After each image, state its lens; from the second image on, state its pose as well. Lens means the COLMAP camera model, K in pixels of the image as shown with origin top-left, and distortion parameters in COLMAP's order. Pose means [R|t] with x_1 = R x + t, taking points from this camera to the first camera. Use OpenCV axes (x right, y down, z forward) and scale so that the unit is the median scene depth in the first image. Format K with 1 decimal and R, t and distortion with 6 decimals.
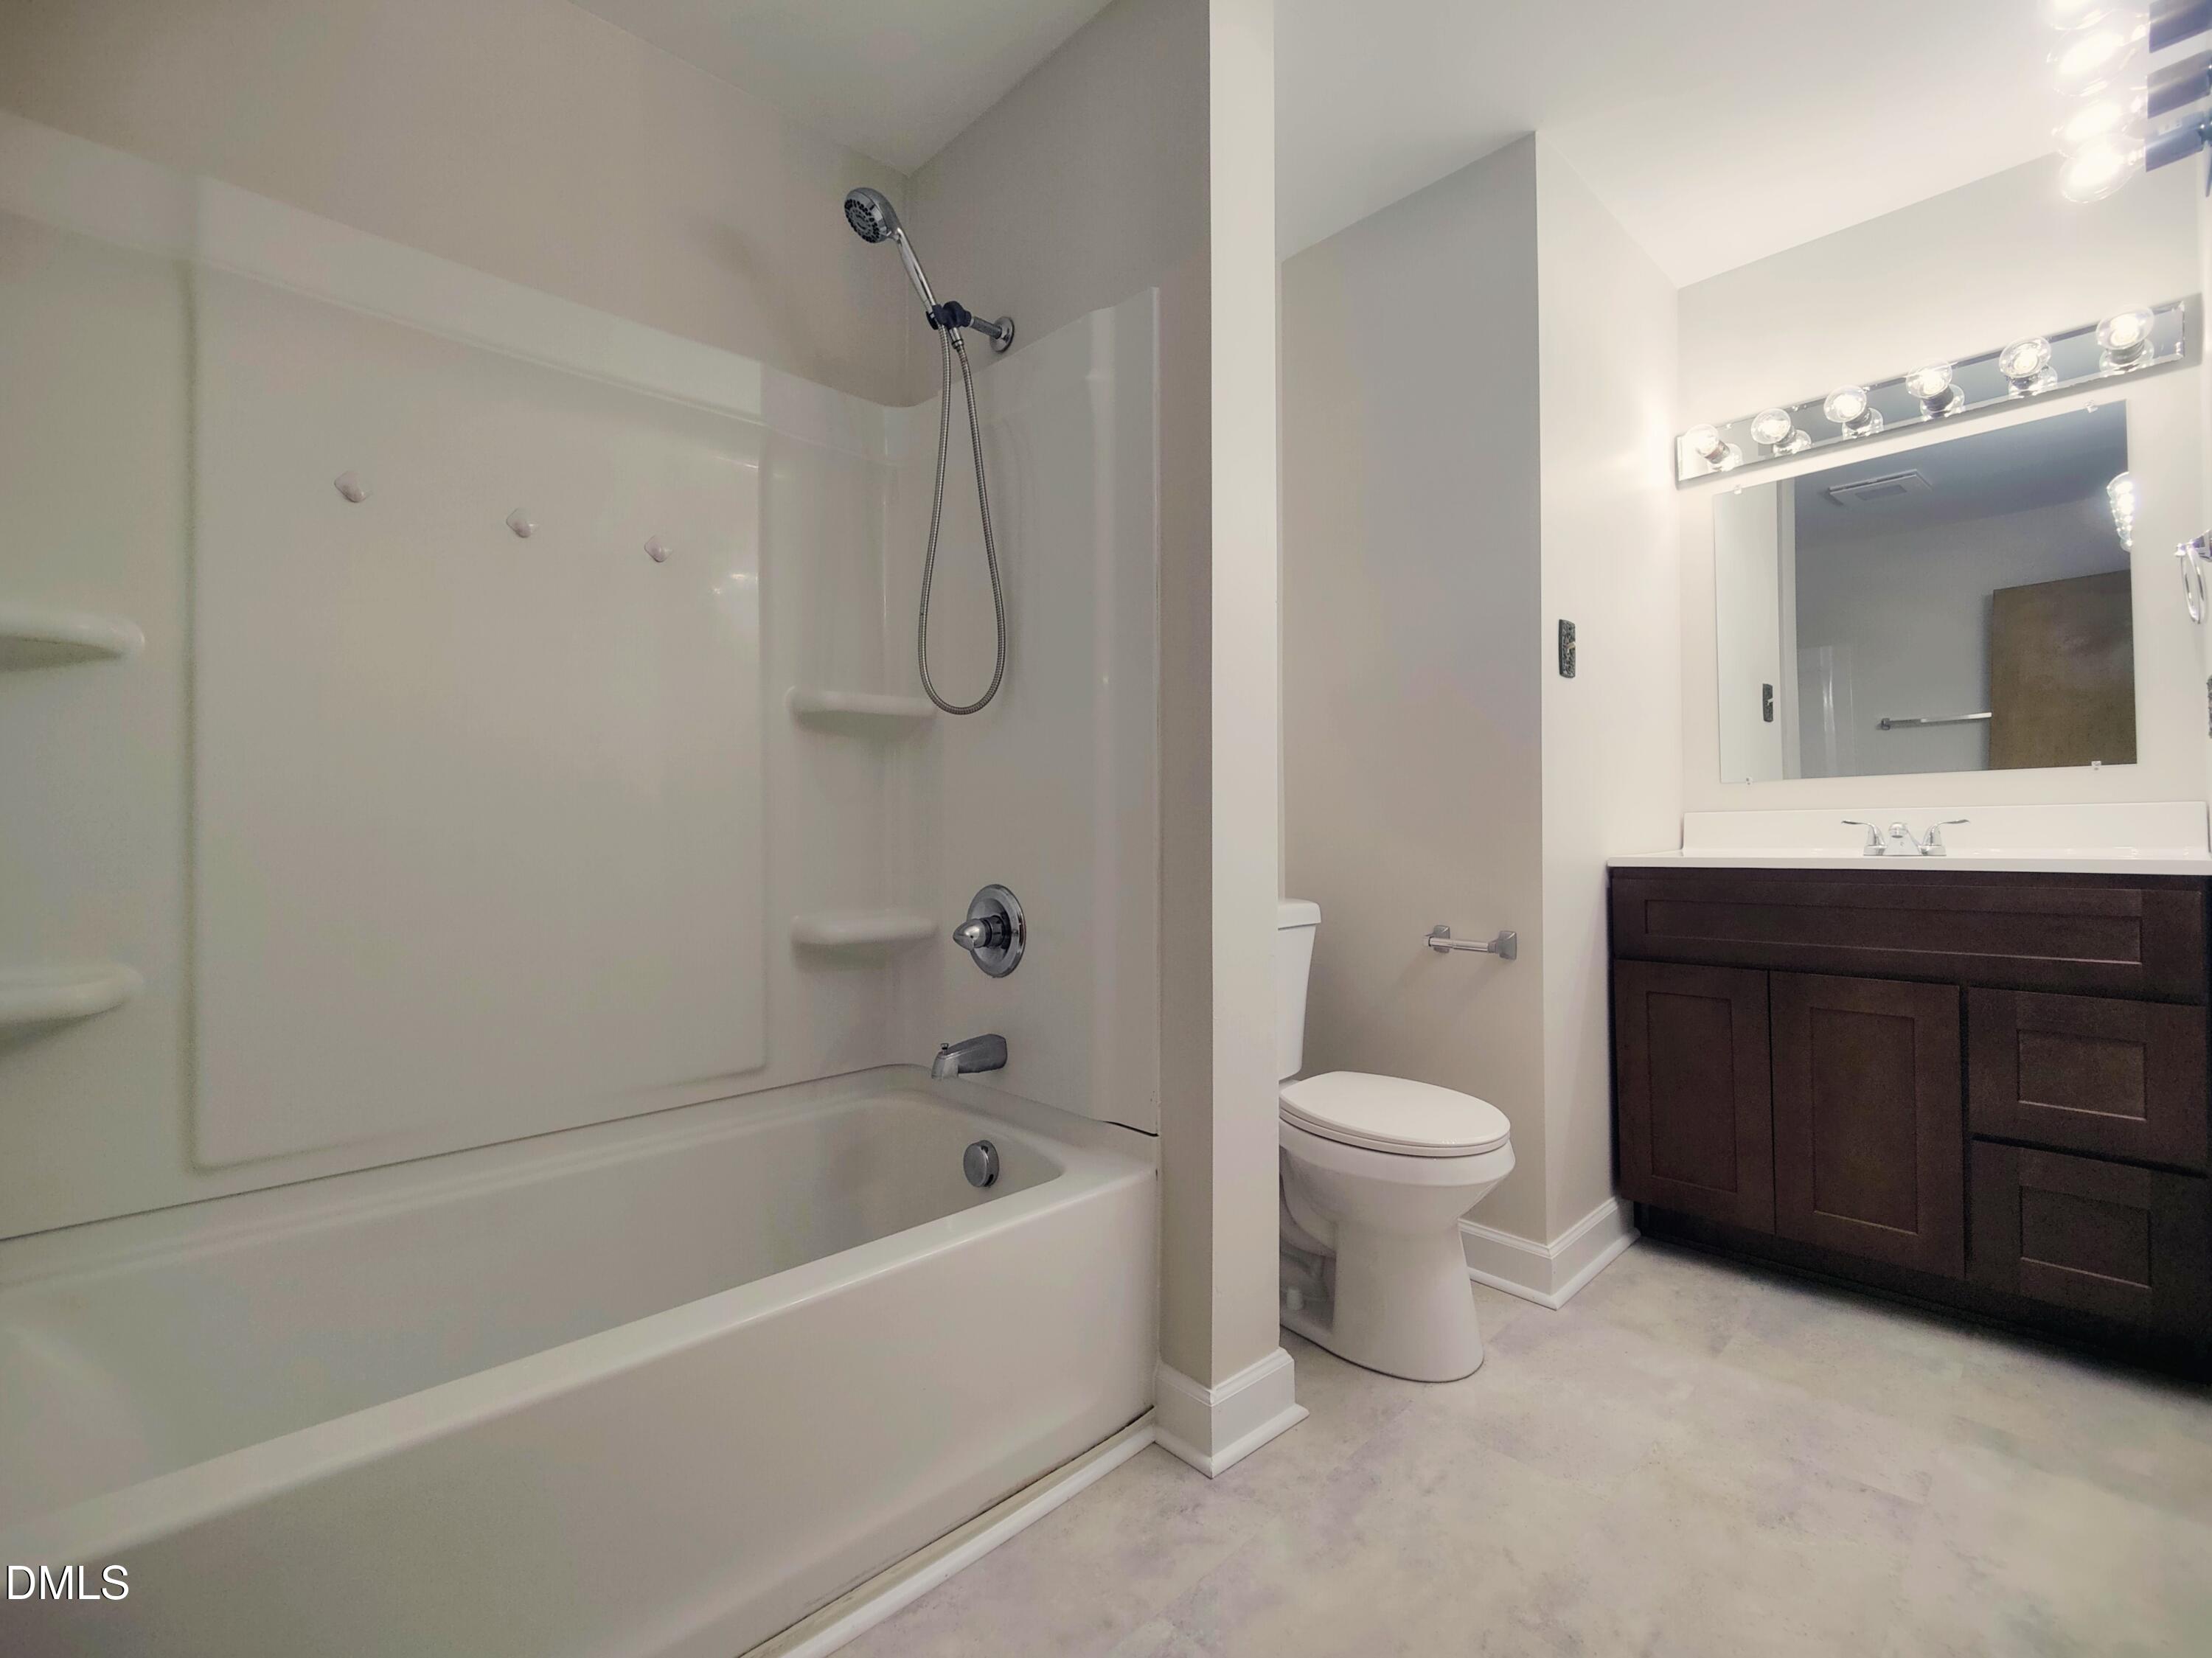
lens RADIAL K [[962.5, 0, 1103.3], [0, 962.5, 818.9], [0, 0, 1]] dist [-0.010089, -0.000963]
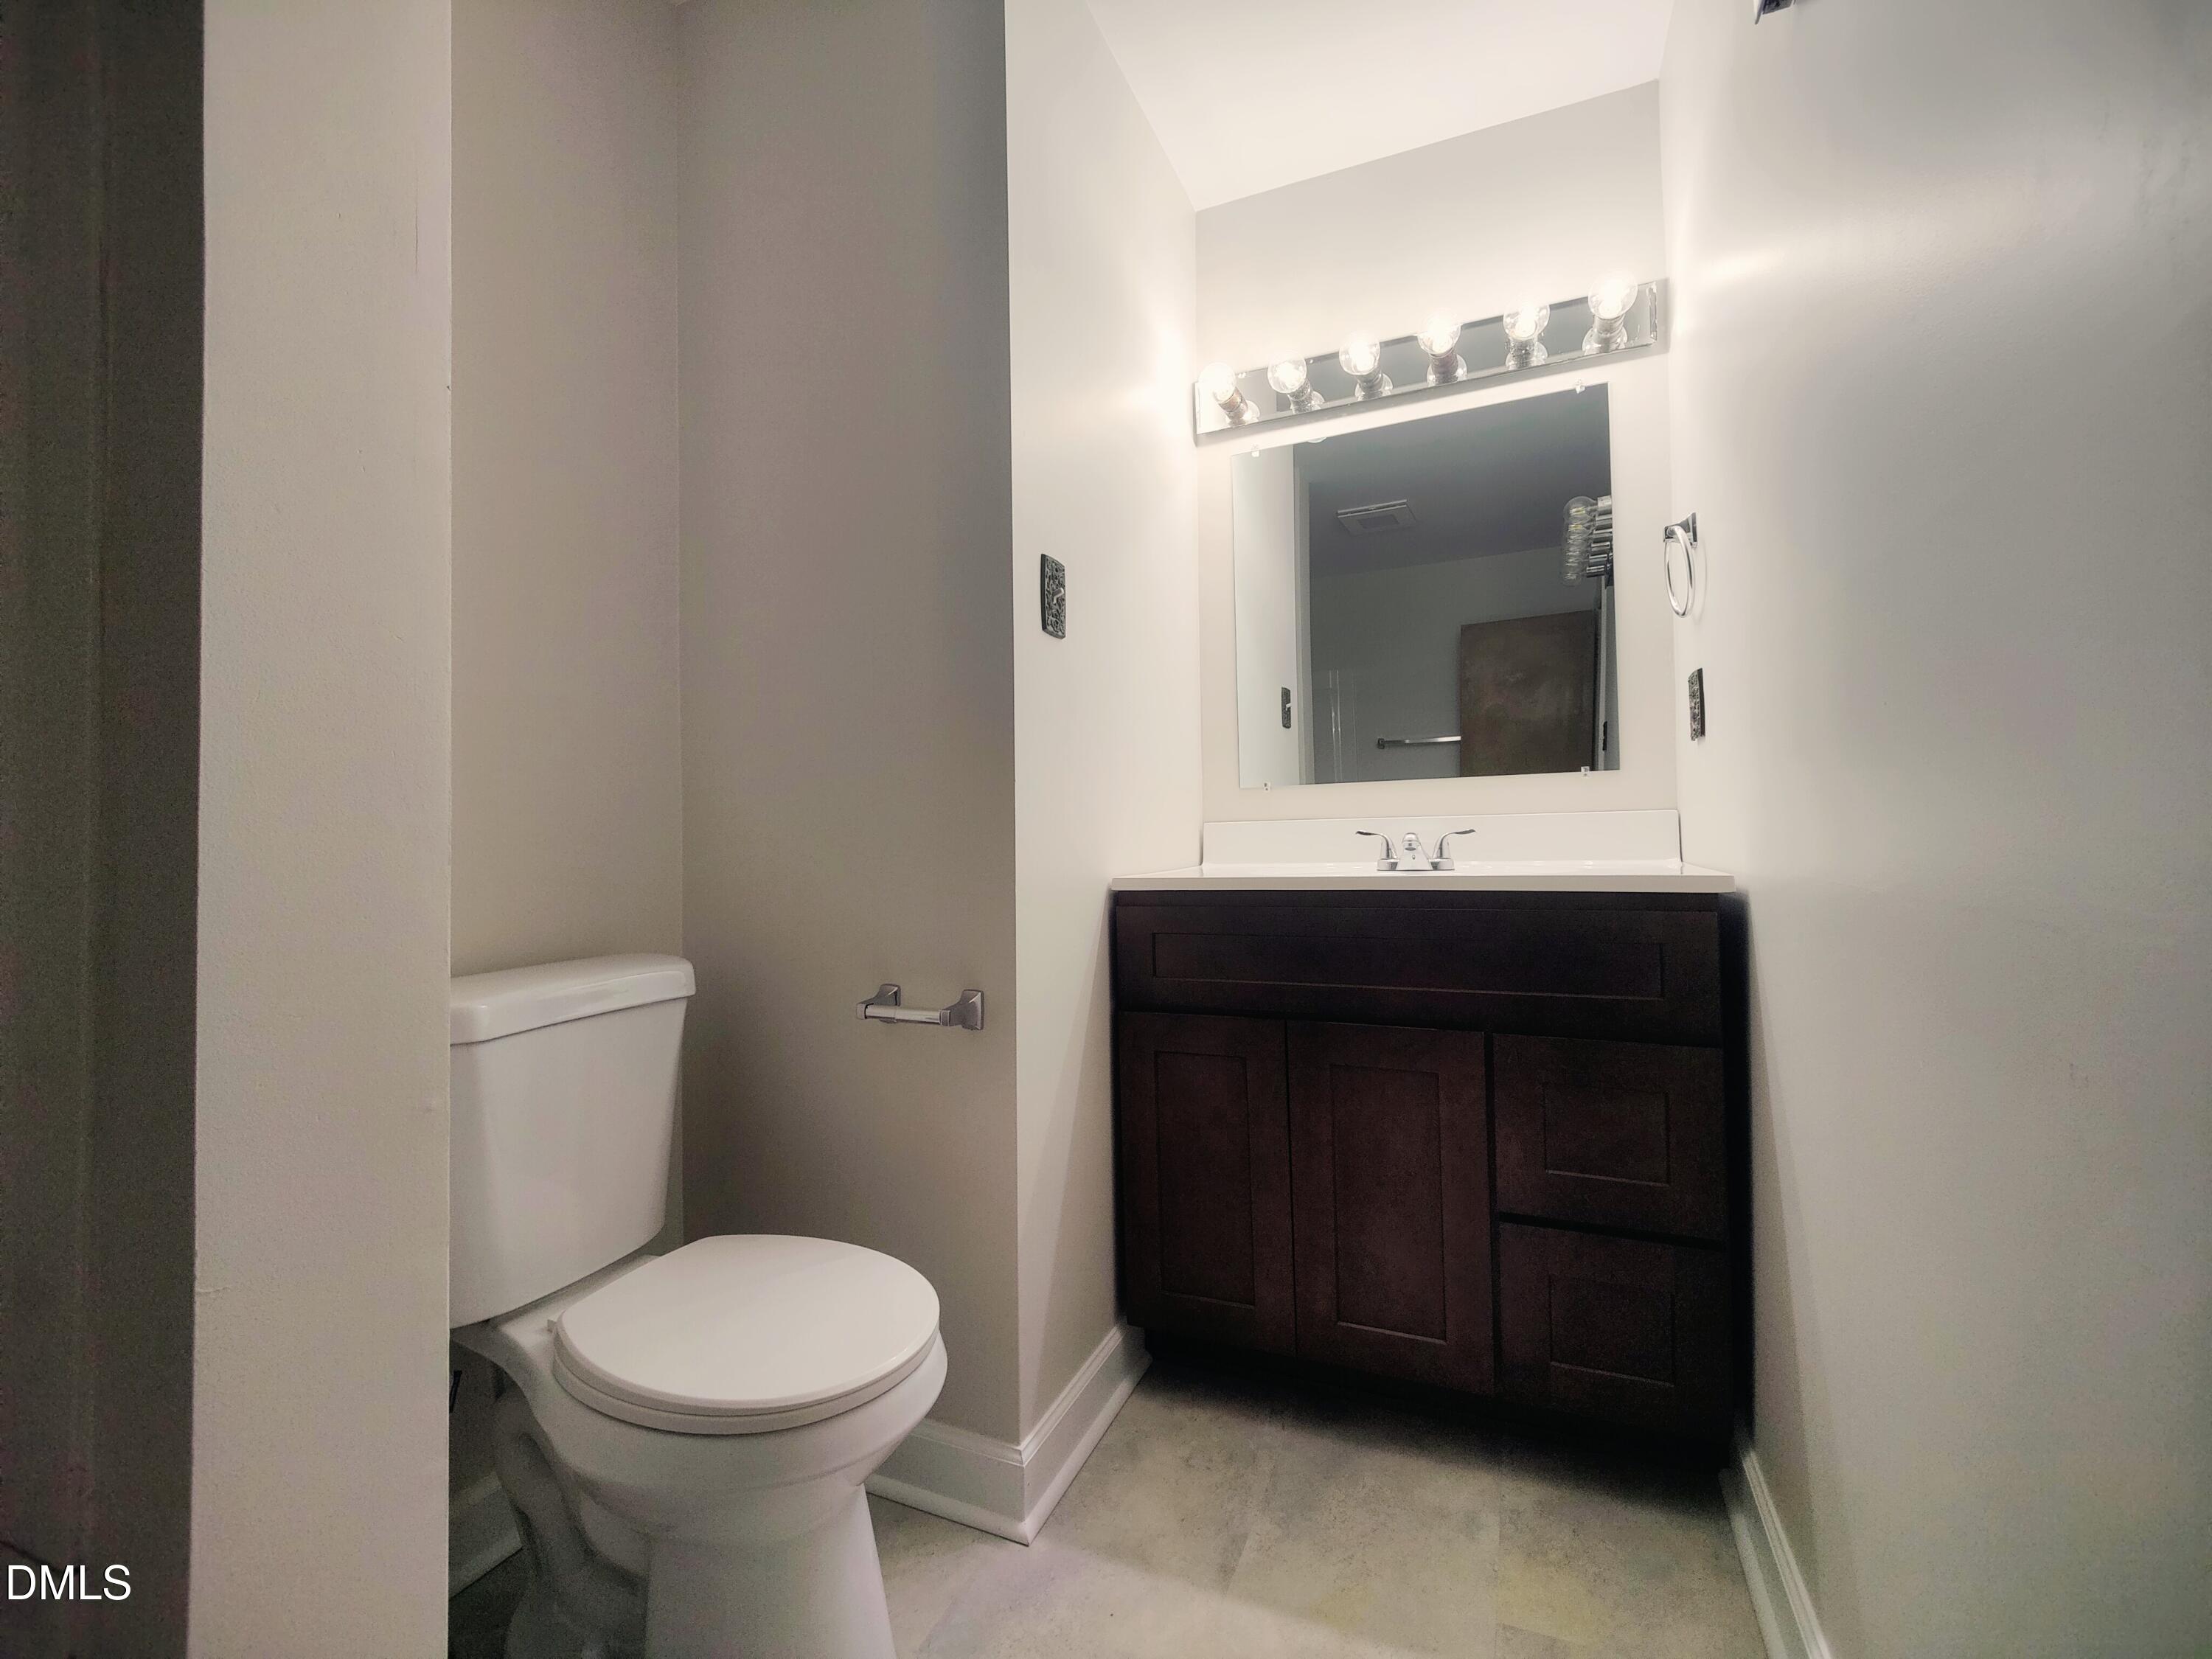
lens RADIAL K [[962.6, 0, 1105.8], [0, 962.6, 832.5], [0, 0, 1]] dist [-0.010089, -0.000963]
pose [[0.913860, -0.003055, 0.406018, 0.215566], [0.004328, 0.999988, -0.002218, 0.004114], [-0.406007, 0.003784, 0.913862, 0.305240]]
